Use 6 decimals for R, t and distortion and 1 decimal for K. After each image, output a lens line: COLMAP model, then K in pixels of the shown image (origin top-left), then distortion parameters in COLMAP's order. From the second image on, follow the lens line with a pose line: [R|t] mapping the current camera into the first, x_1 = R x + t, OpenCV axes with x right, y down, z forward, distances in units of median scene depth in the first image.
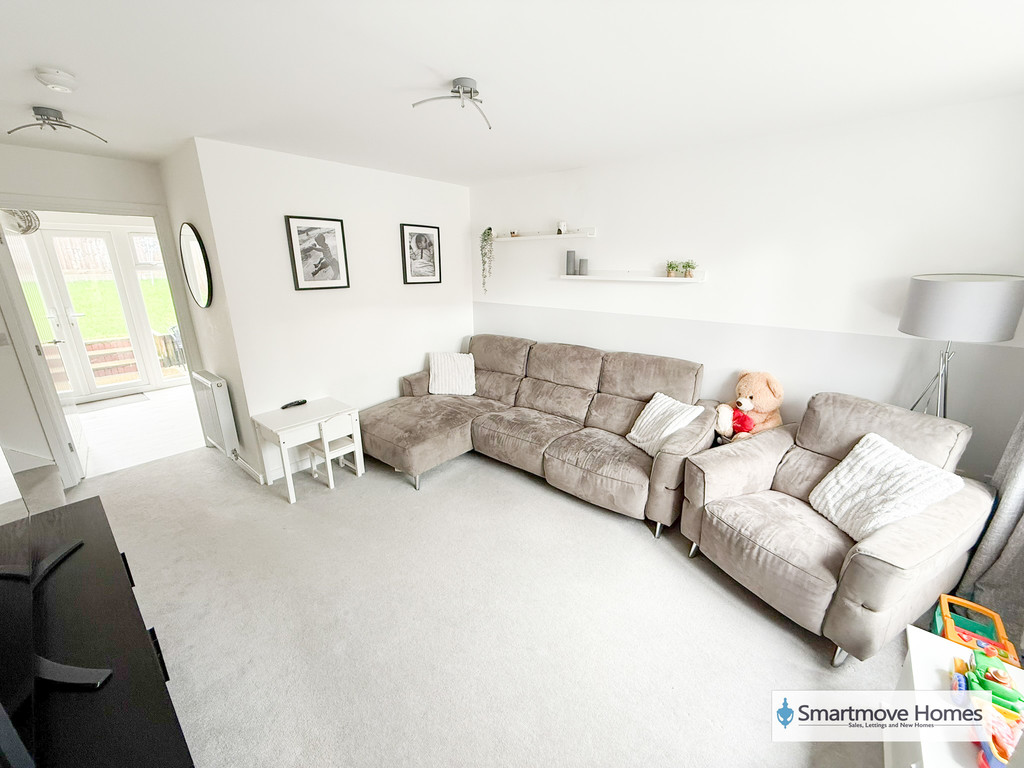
lens RADIAL K [[404.5, 0, 507.1], [0, 404.5, 388.3], [0, 0, 1]] dist [-0.000014, -0.000026]
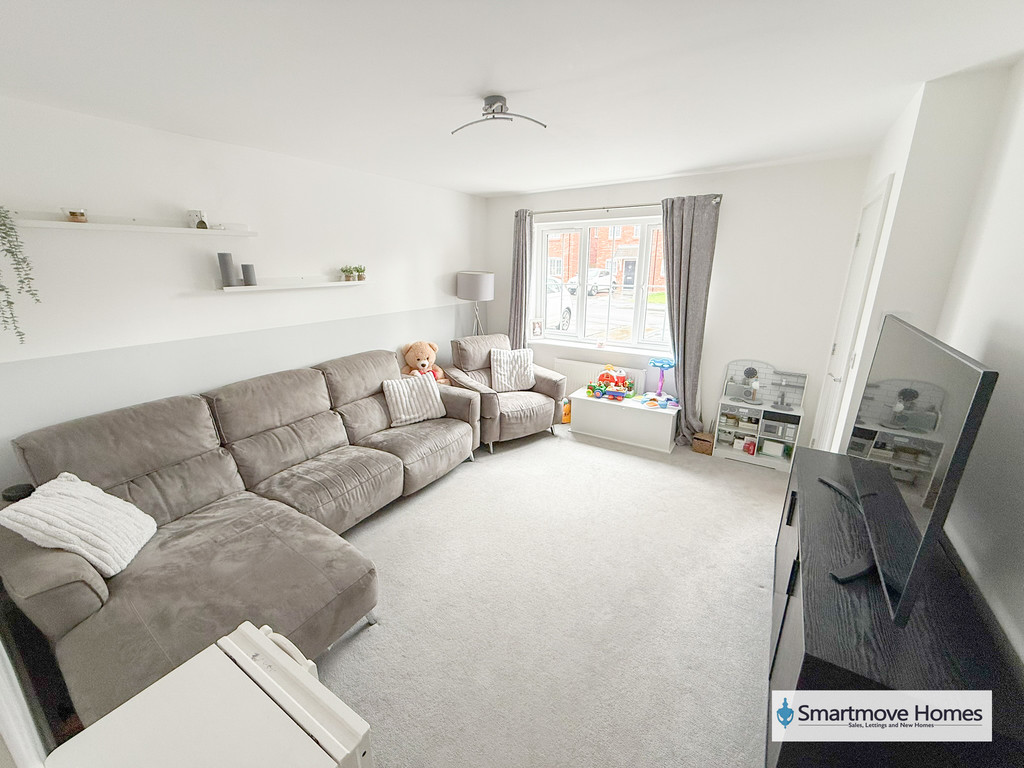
lens RADIAL K [[404.5, 0, 509.5], [0, 404.5, 381.3], [0, 0, 1]] dist [-0.000014, -0.000026]
pose [[-0.129257, -0.272513, 0.953430, -0.677479], [0.305167, 0.903900, 0.299728, -0.198316], [-0.943486, 0.329697, -0.033674, 0.631710]]
